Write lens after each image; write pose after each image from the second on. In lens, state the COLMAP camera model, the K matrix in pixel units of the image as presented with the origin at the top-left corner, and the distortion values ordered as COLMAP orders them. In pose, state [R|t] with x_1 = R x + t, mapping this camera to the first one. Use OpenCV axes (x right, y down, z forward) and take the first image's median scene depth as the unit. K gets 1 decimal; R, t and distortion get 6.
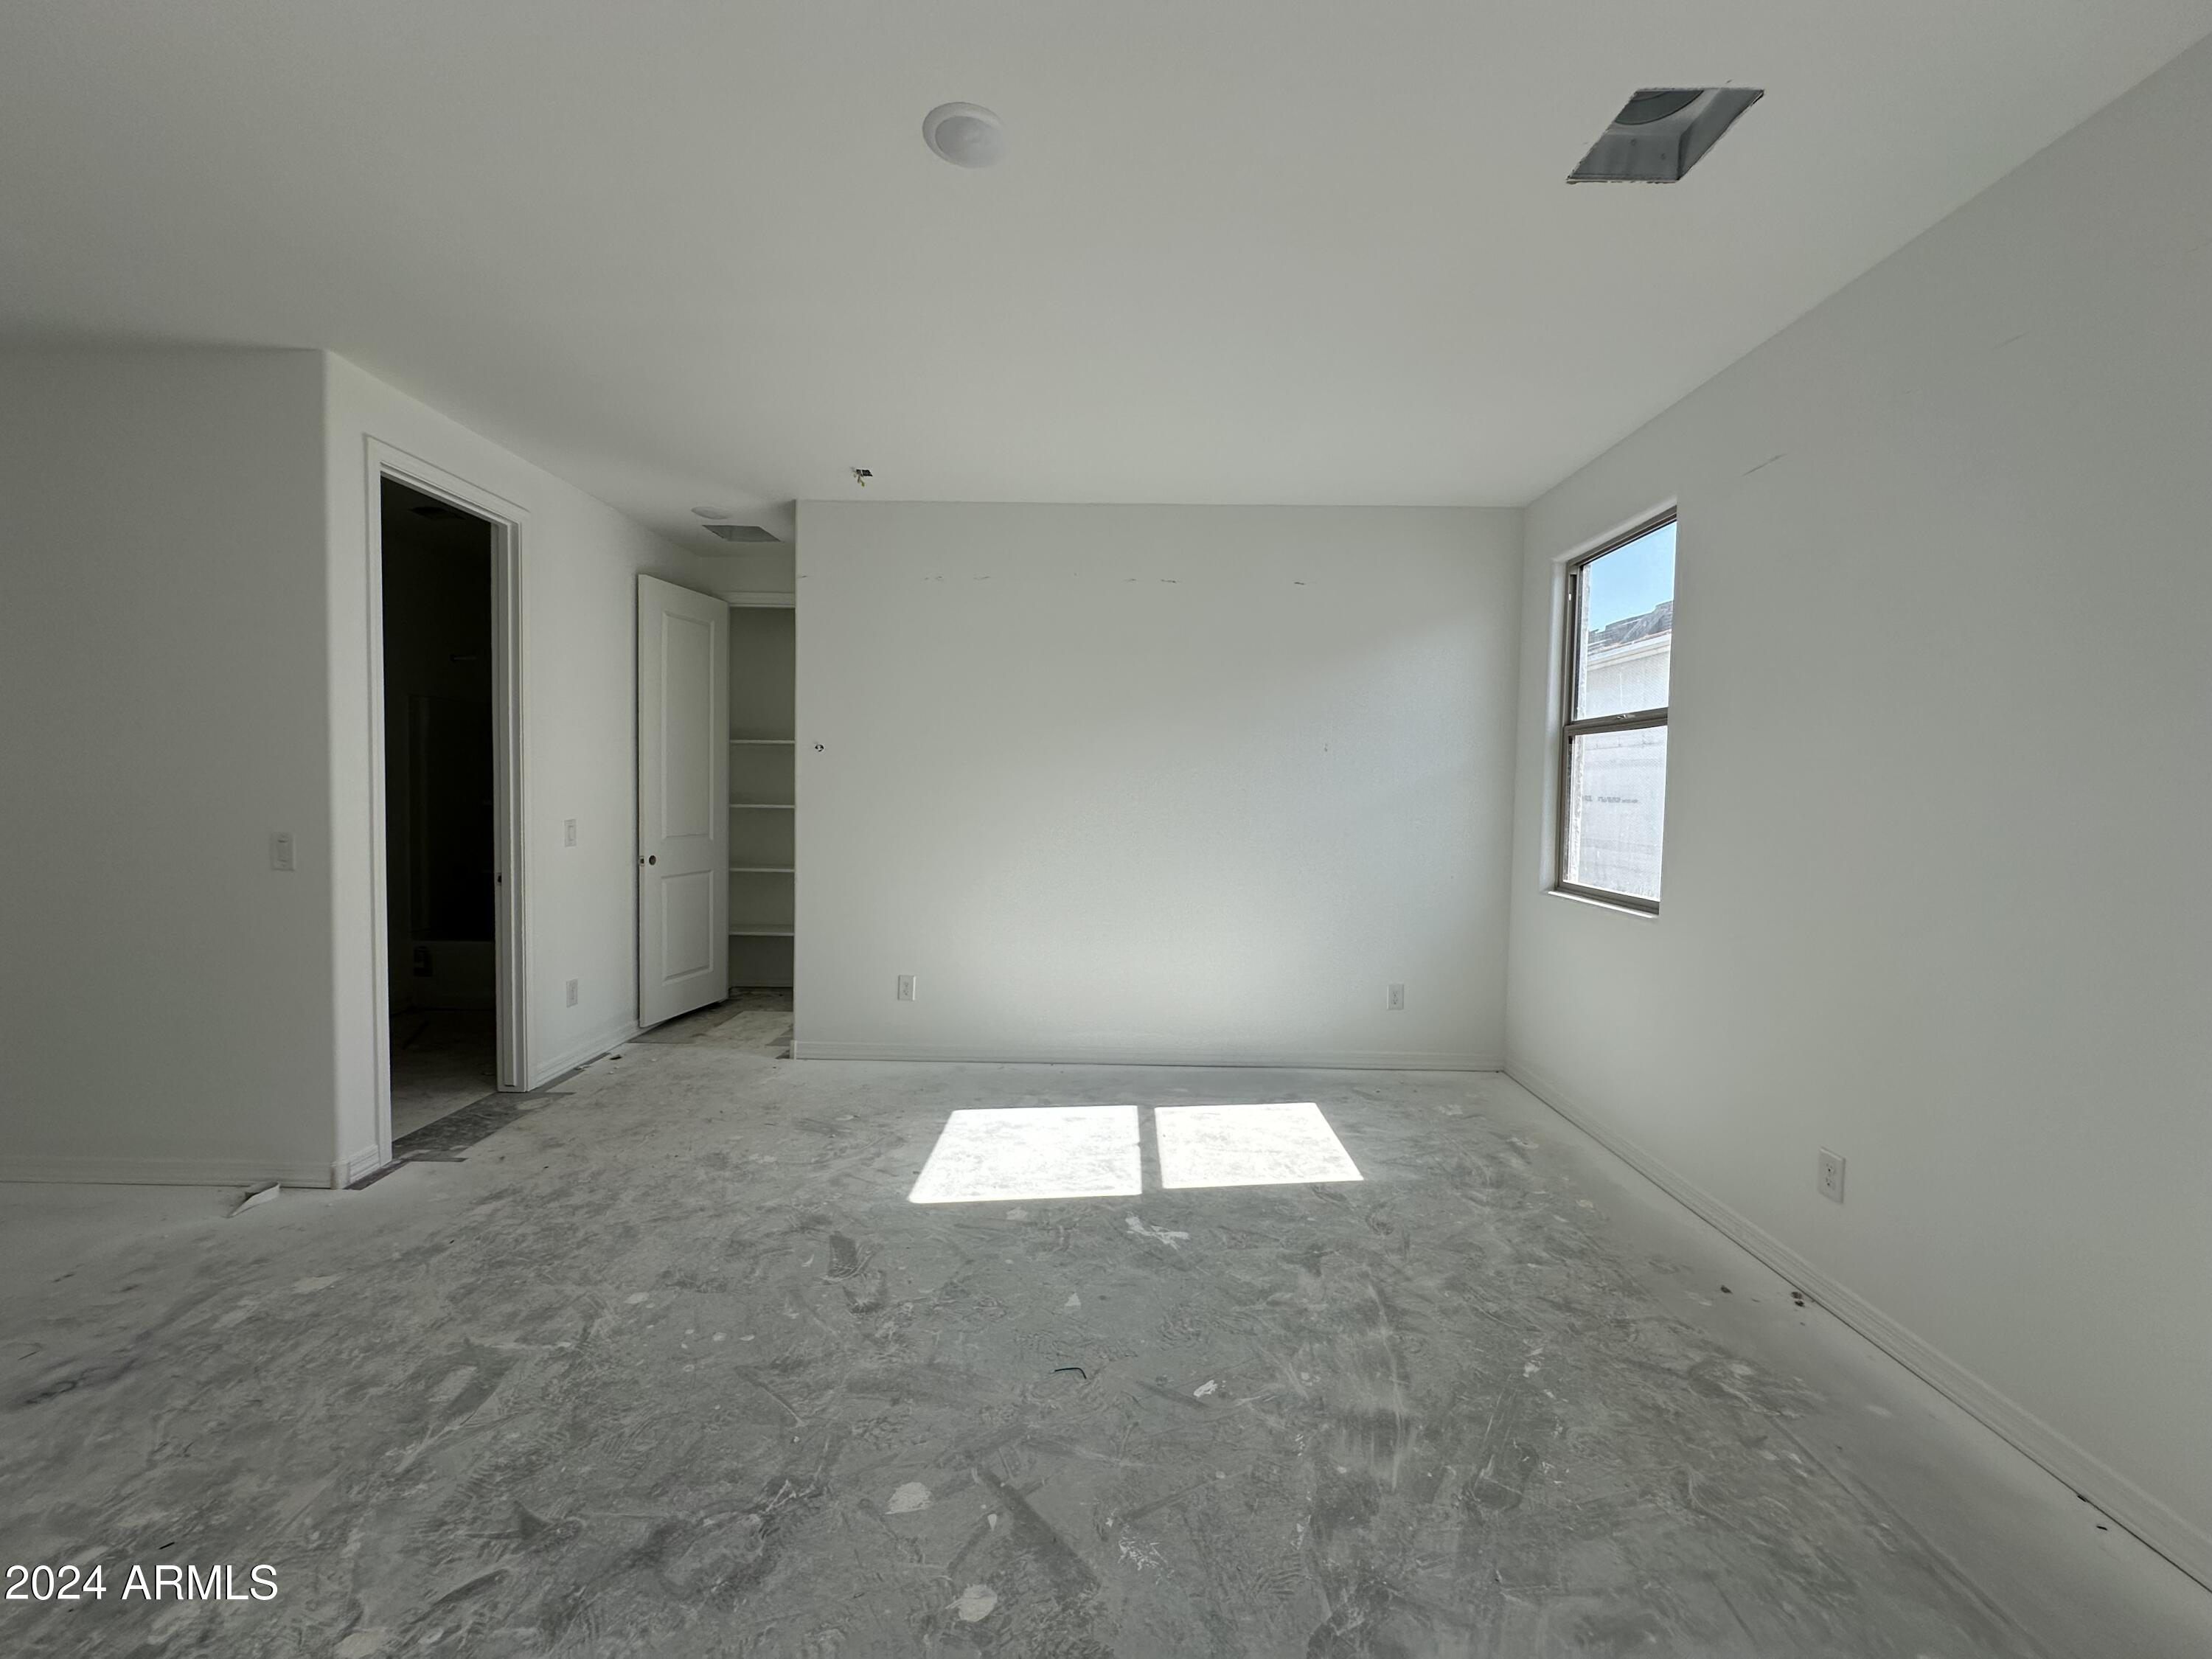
lens RADIAL K [[887.4, 0, 1103.6], [0, 887.4, 778.7], [0, 0, 1]] dist [-0.000622, 0.000264]
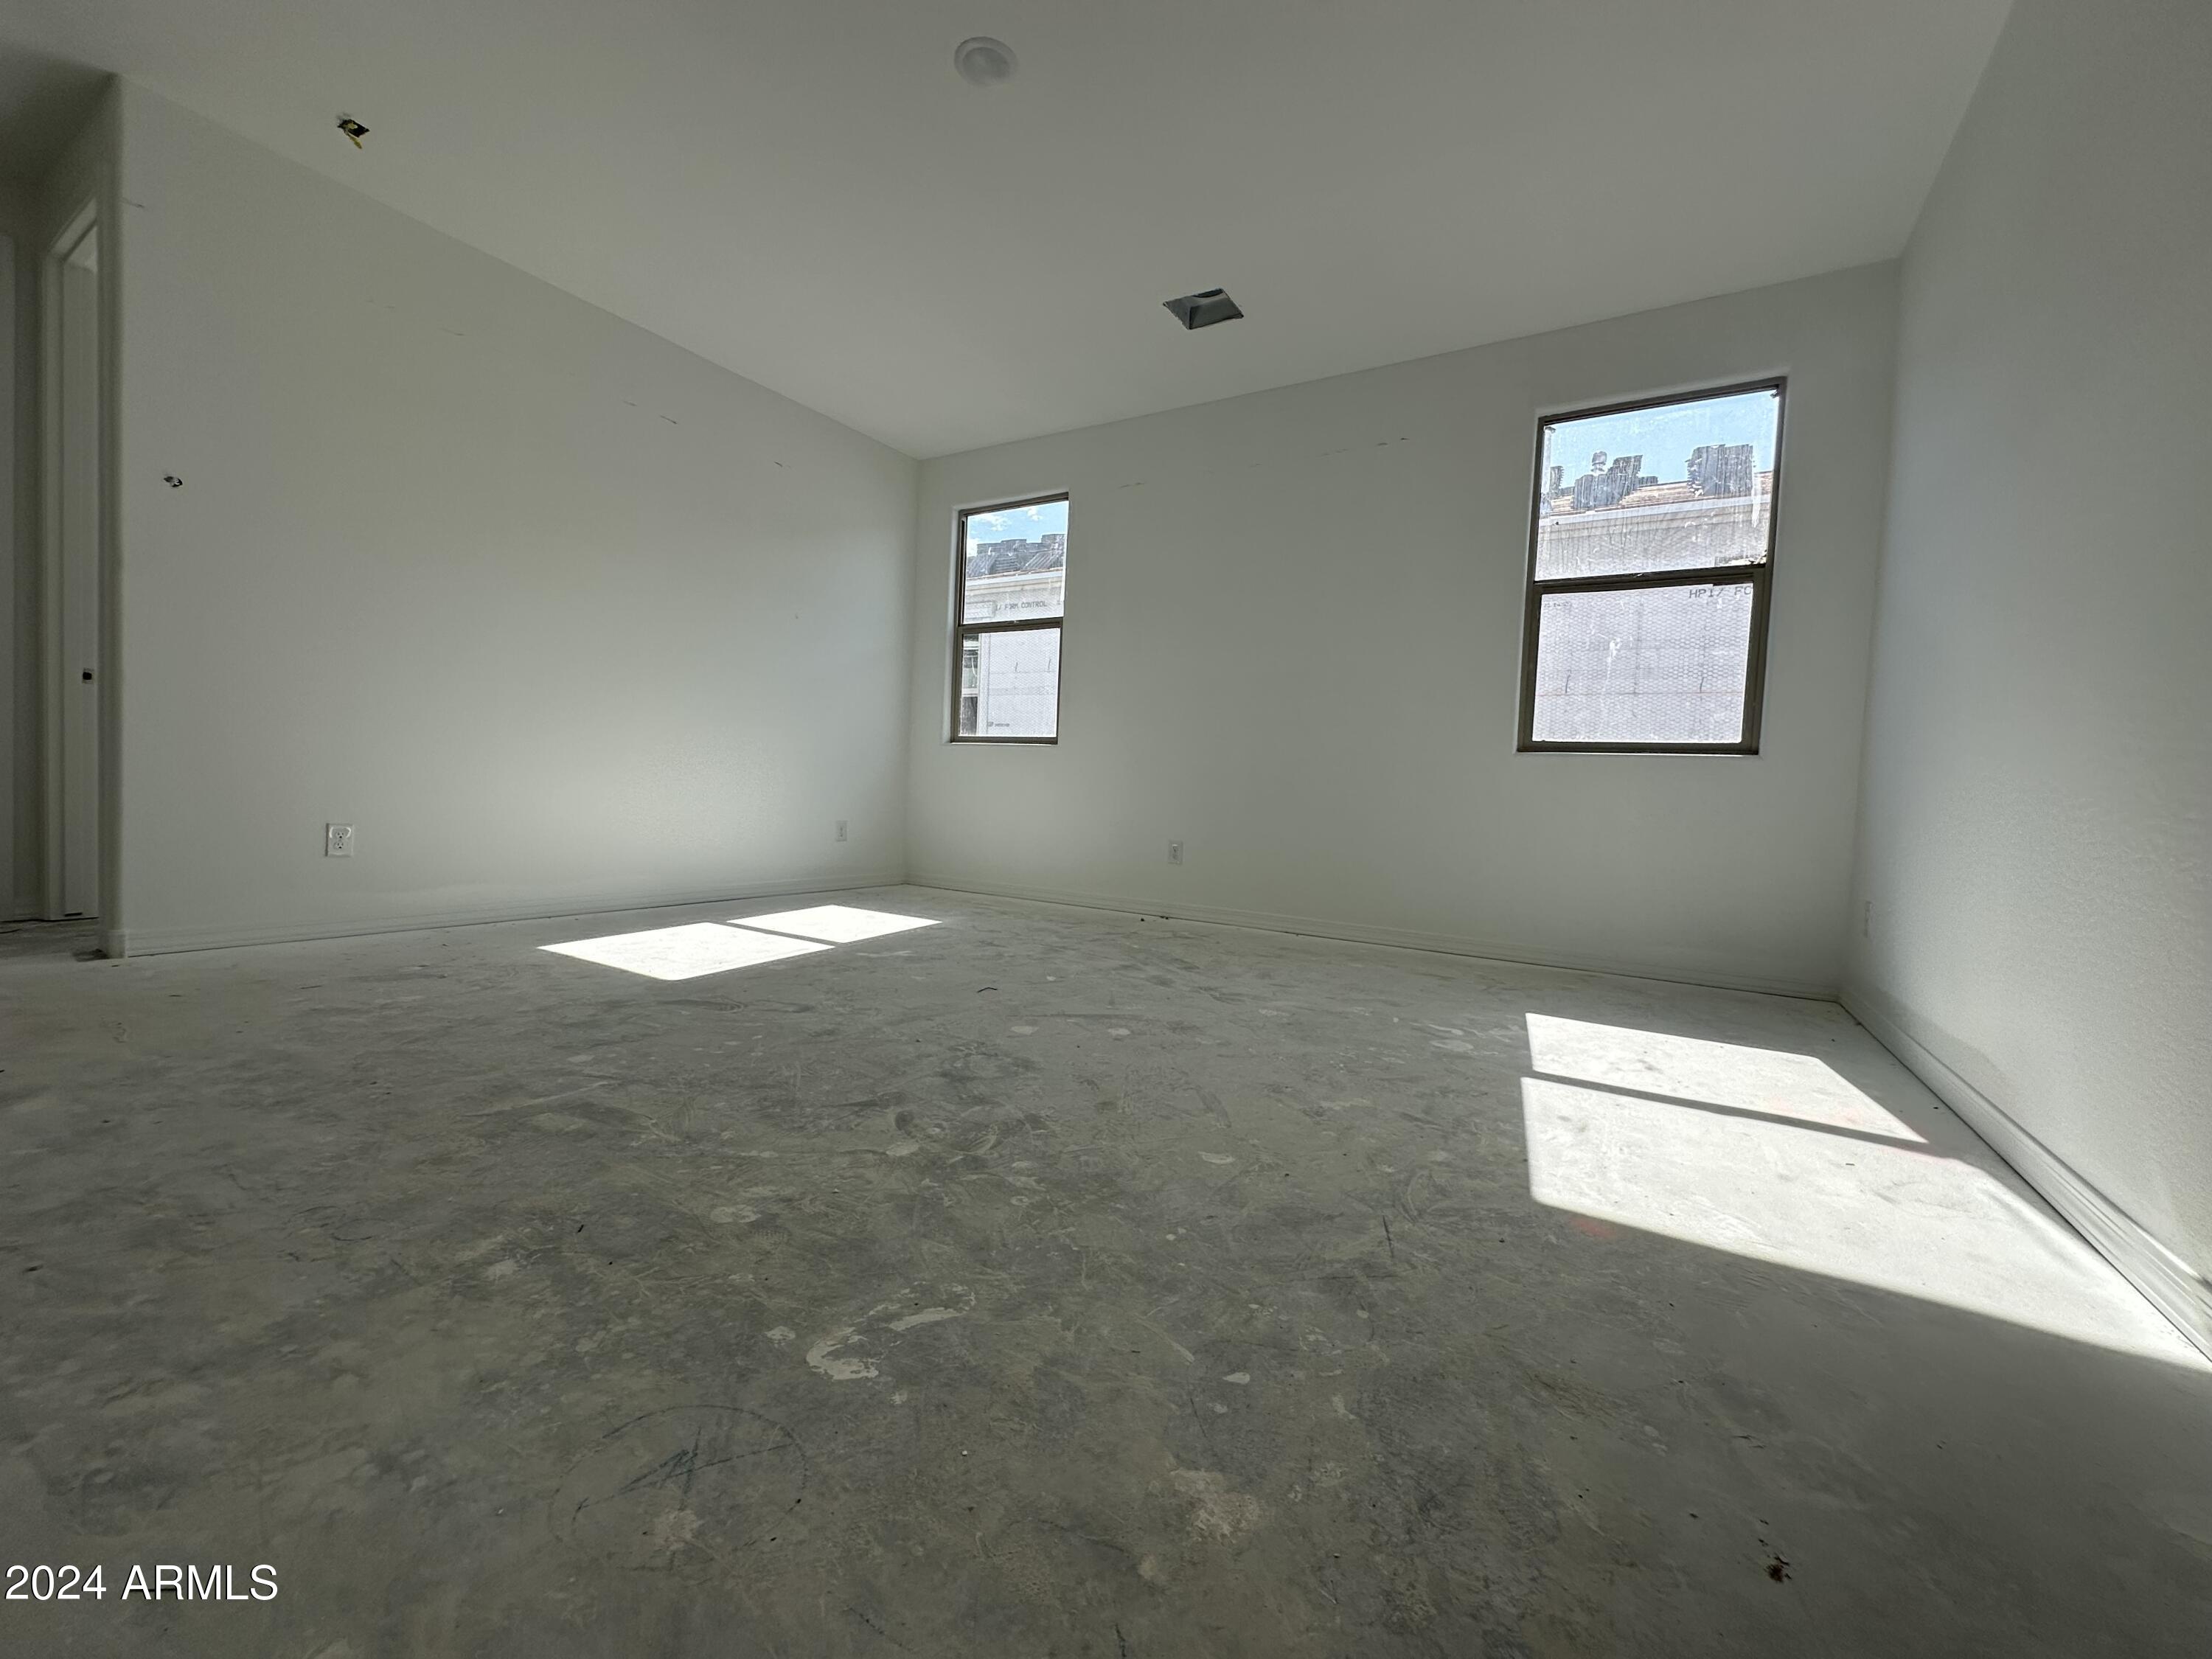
lens RADIAL K [[882.7, 0, 1106.0], [0, 882.7, 829.5], [0, 0, 1]] dist [-0.002381, -0.000087]
pose [[0.511934, -0.031338, 0.858453, -0.805464], [-0.049198, 0.996624, 0.065721, 0.221164], [-0.857615, -0.075879, 0.508664, 0.098999]]
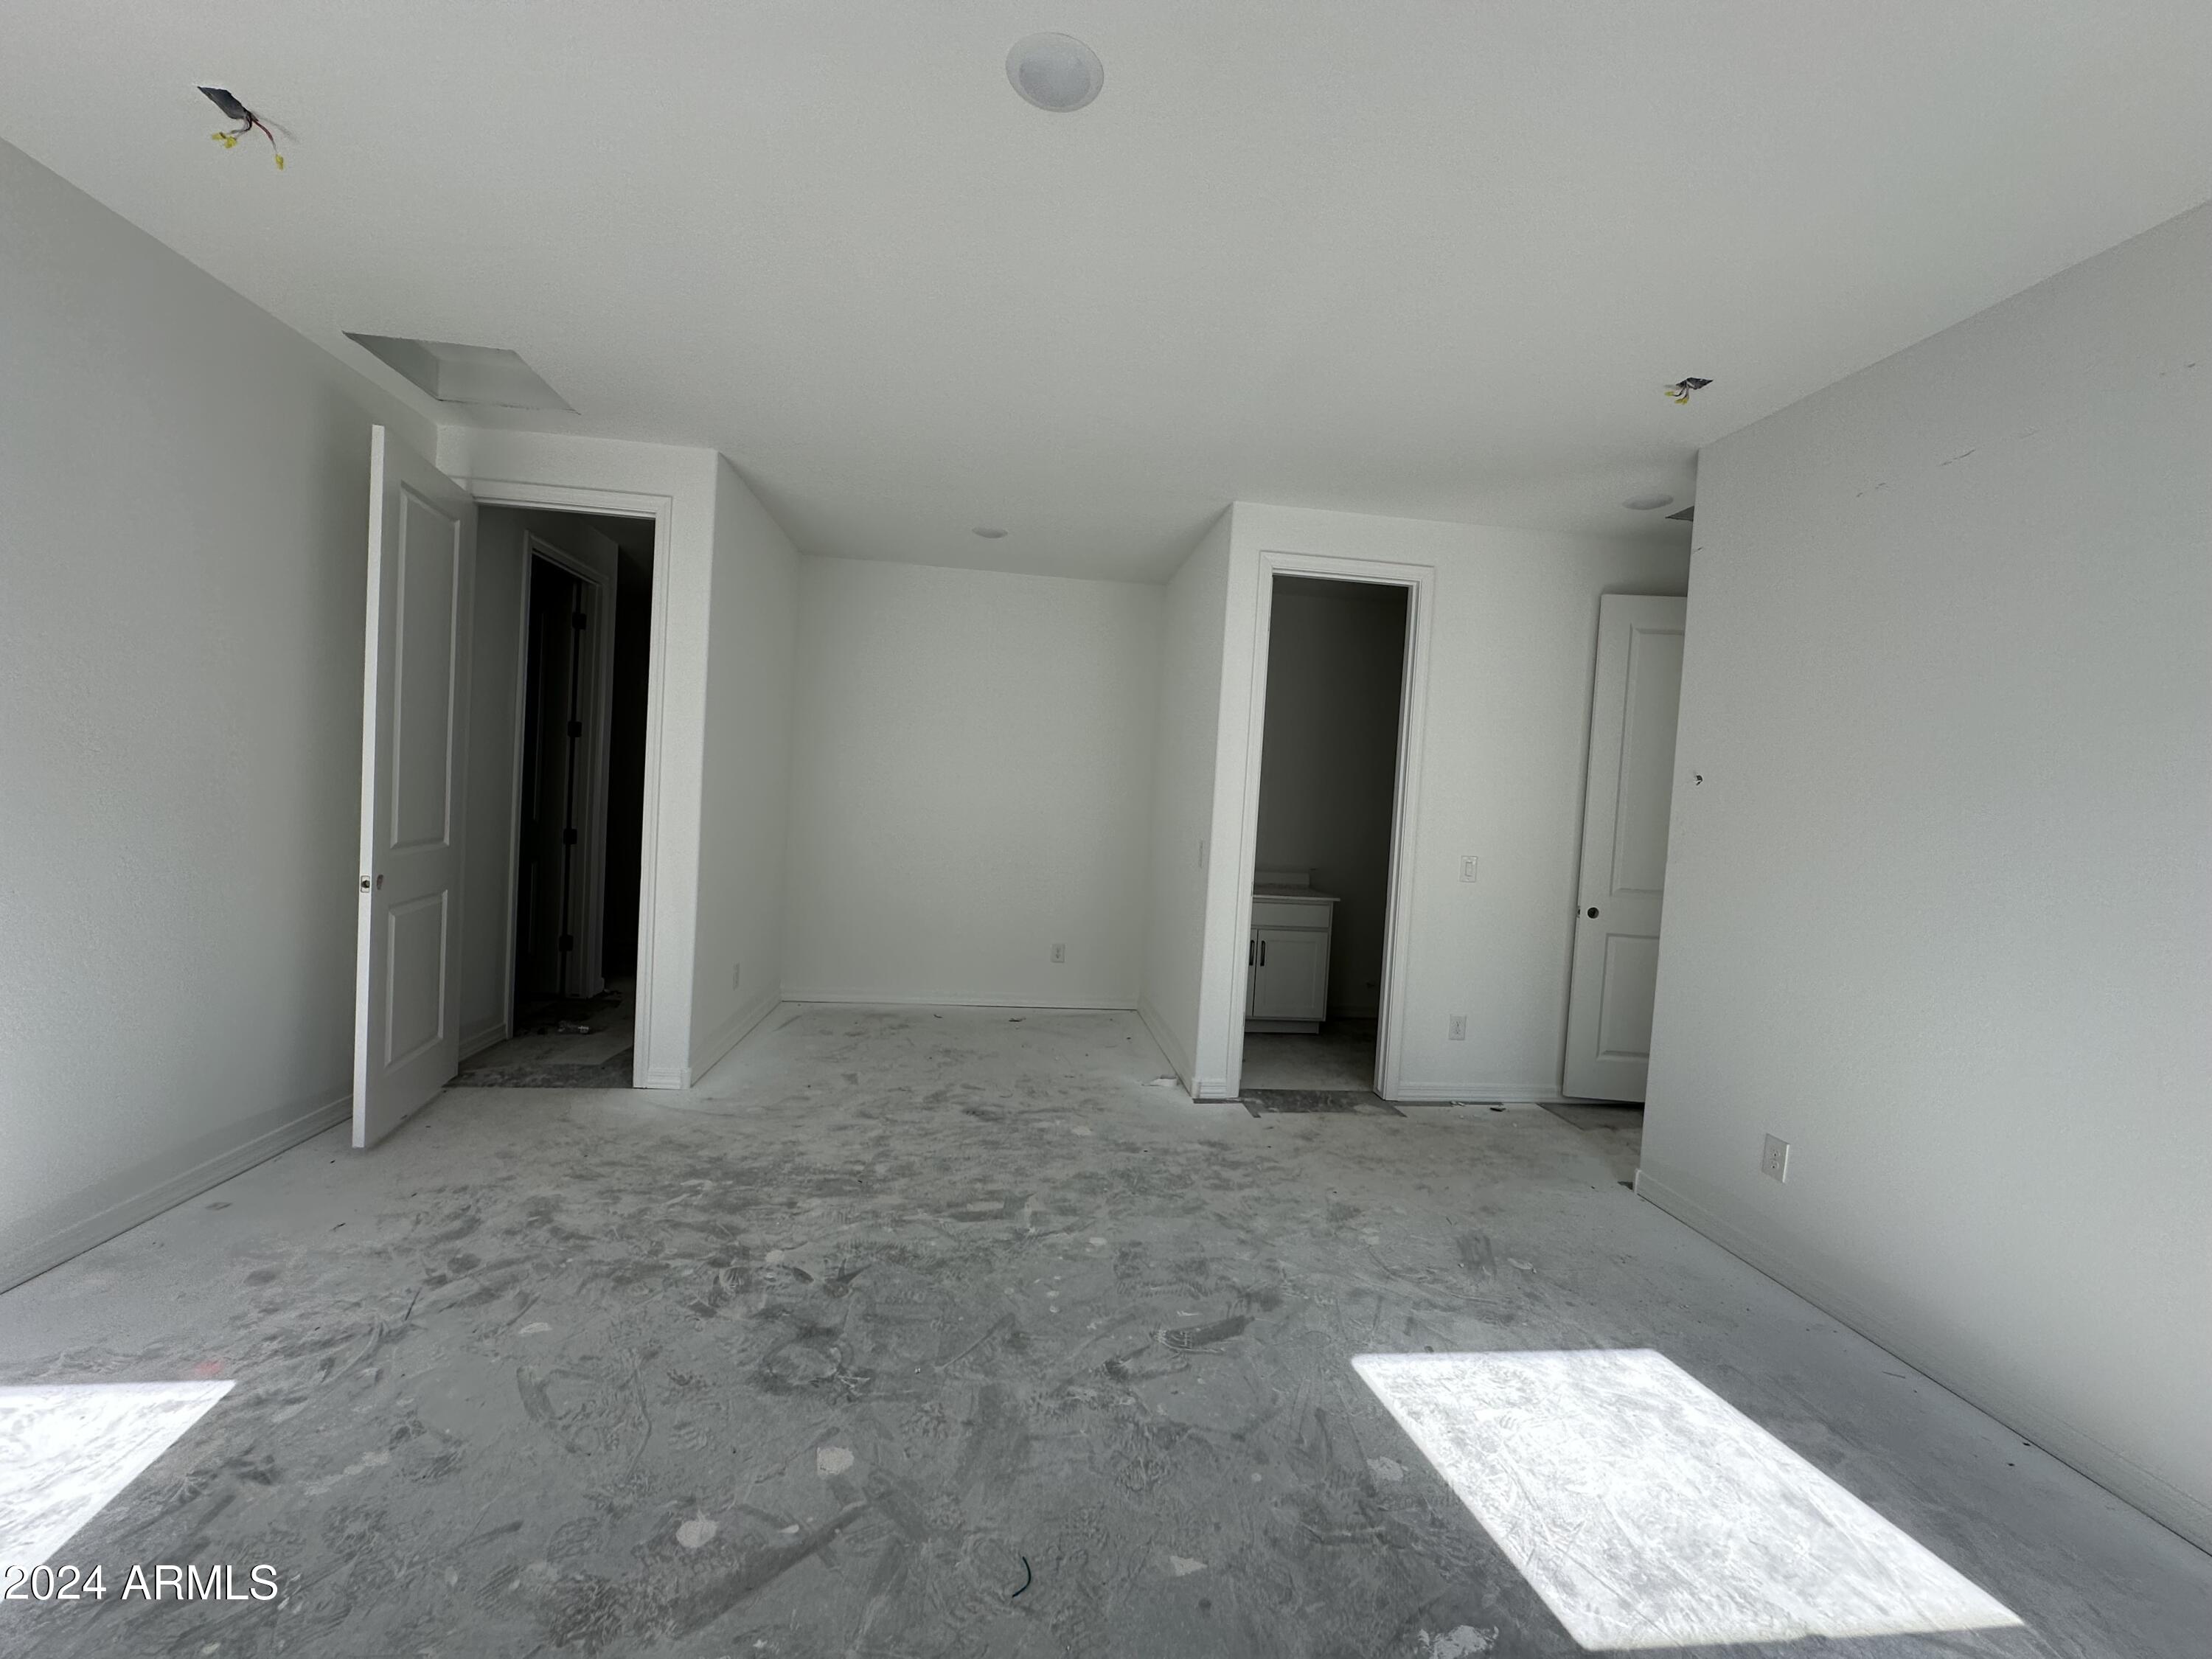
lens RADIAL K [[870.3, 0, 1106.0], [0, 870.3, 829.5], [0, 0, 1]] dist [-0.003181, 0.000068]
pose [[0.134067, 0.026340, -0.990622, 0.484763], [-0.040498, 0.998957, 0.021081, 0.012593], [0.990144, 0.037292, 0.134994, 0.669940]]
